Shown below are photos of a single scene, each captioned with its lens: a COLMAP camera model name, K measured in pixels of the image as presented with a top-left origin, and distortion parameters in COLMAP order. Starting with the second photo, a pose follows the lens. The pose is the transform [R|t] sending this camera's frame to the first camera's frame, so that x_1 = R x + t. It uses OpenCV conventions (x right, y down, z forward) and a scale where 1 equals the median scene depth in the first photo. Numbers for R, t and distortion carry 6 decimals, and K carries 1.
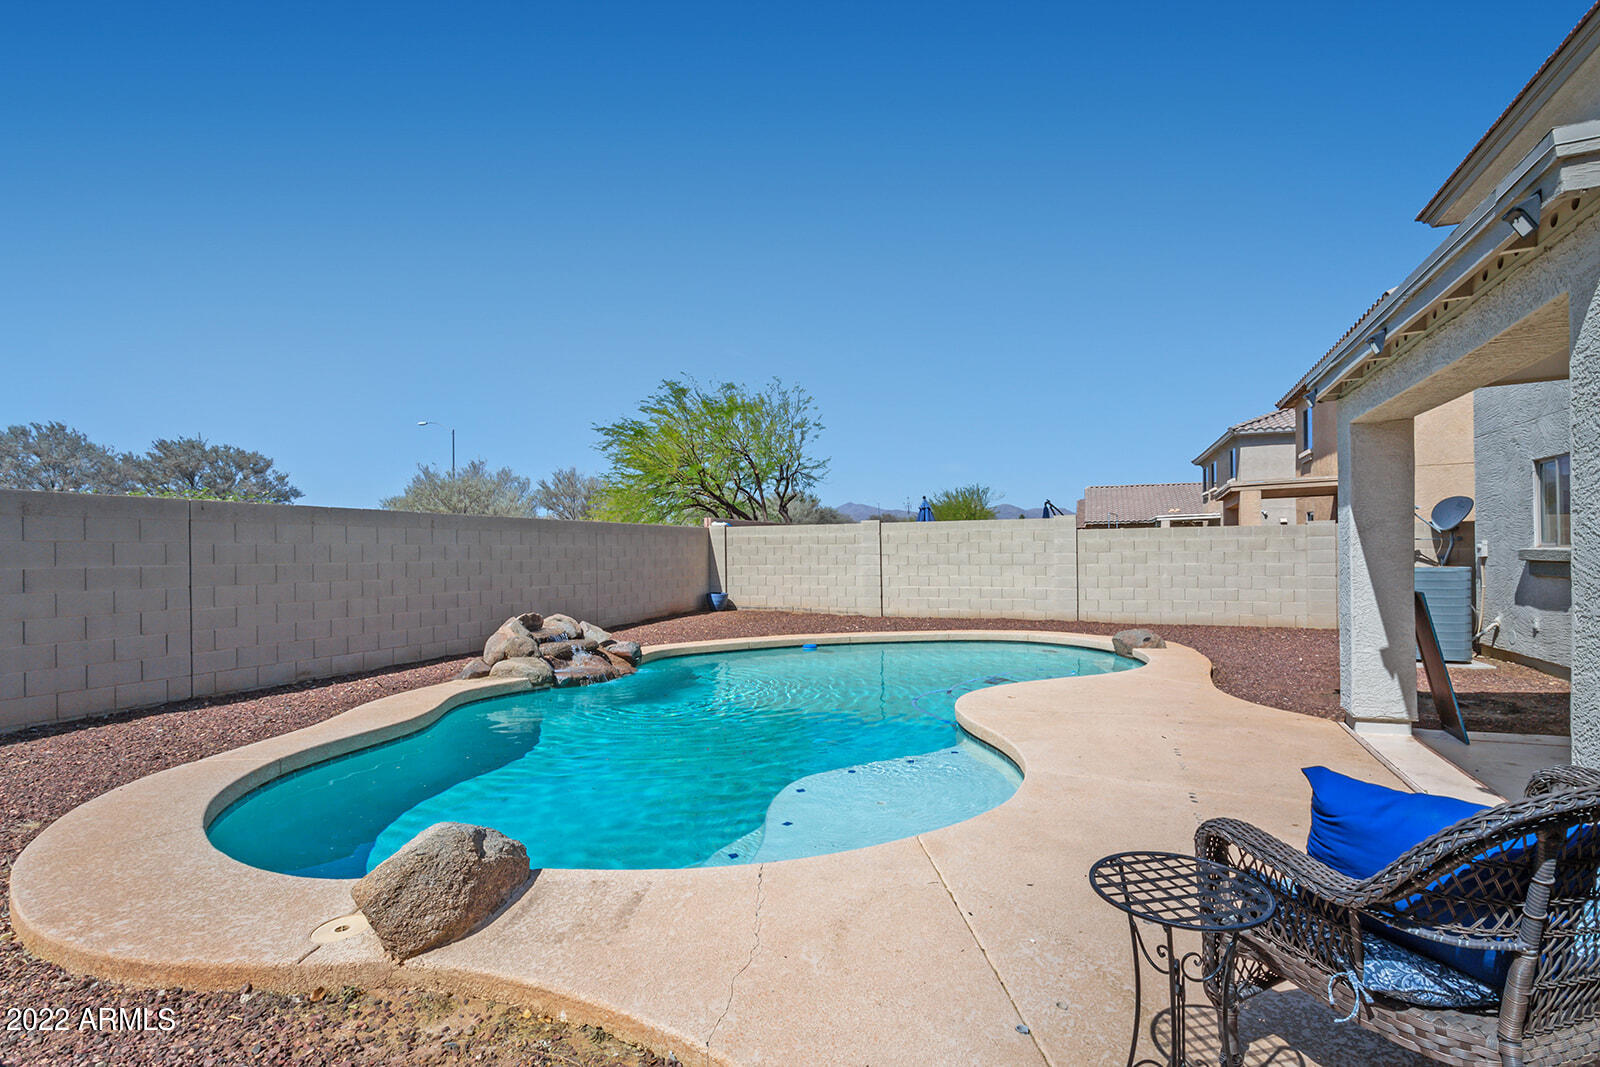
lens RADIAL K [[778.5, 0, 808.5], [0, 778.5, 546.6], [0, 0, 1]] dist [0.001066, 0.000407]
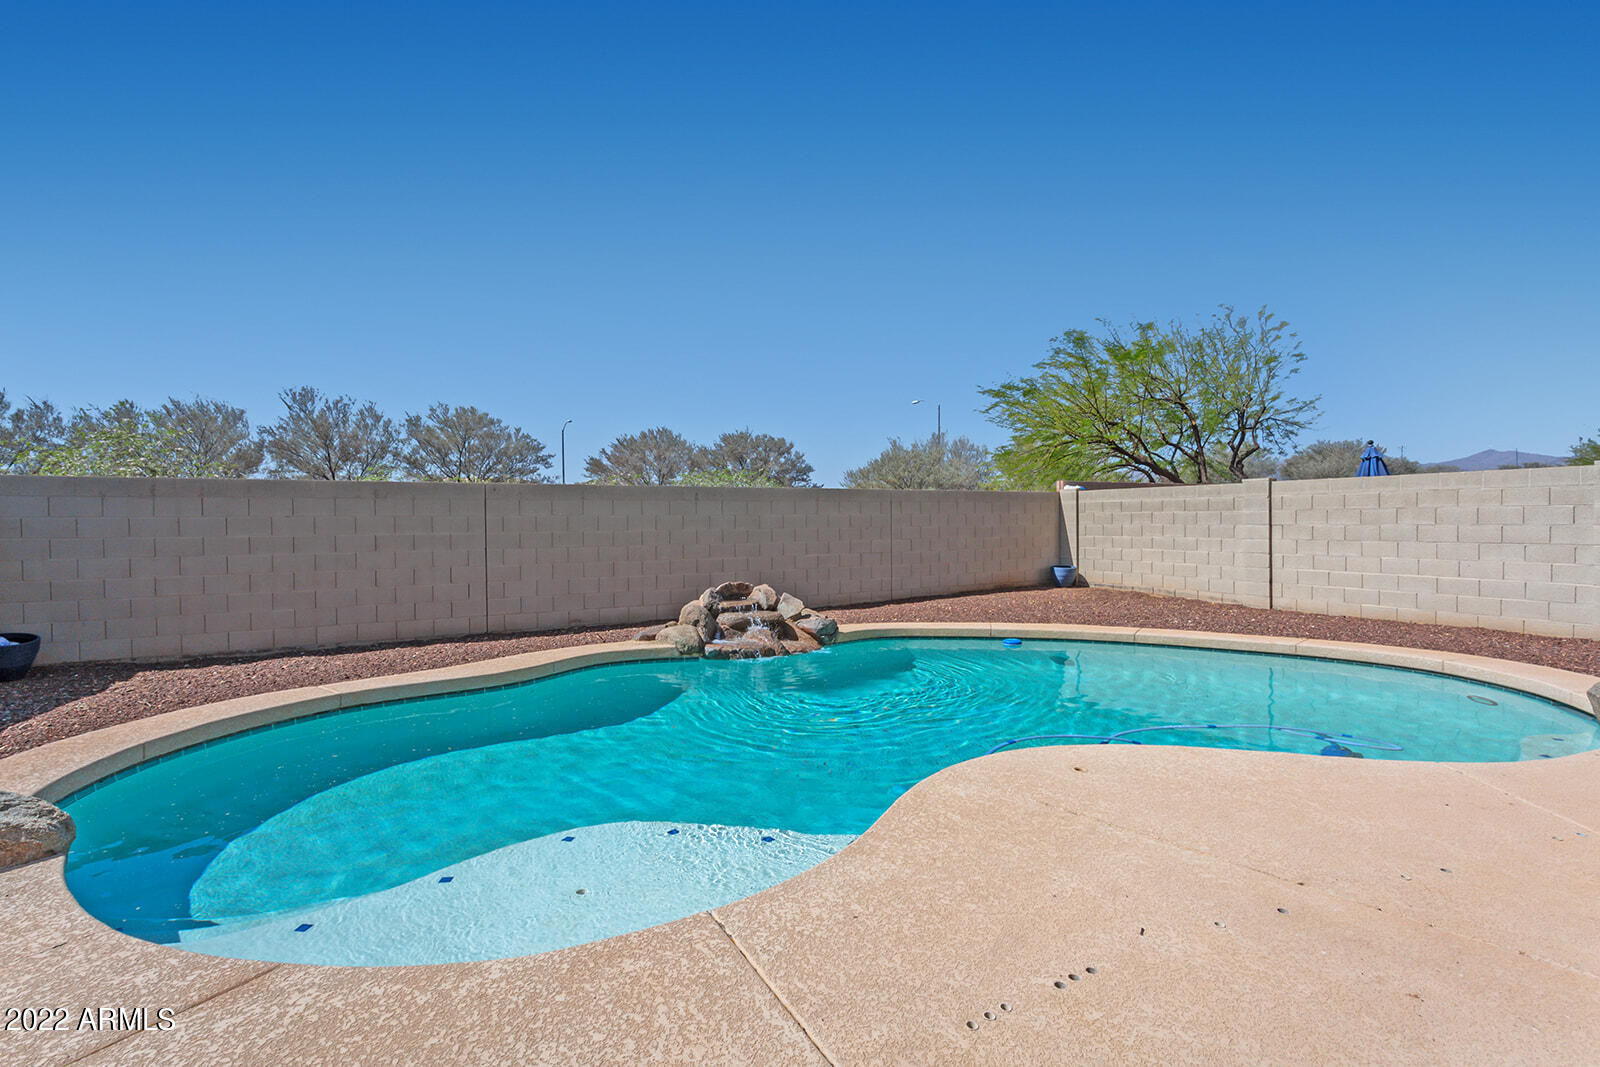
lens RADIAL K [[739.2, 0, 800.0], [0, 739.2, 533.5], [0, 0, 1]] dist [0.001847, 0.000811]
pose [[0.769037, 0.016301, -0.638996, 0.192303], [0.004099, 0.999528, 0.030432, -0.004297], [0.639191, -0.026022, 0.768608, 0.178161]]
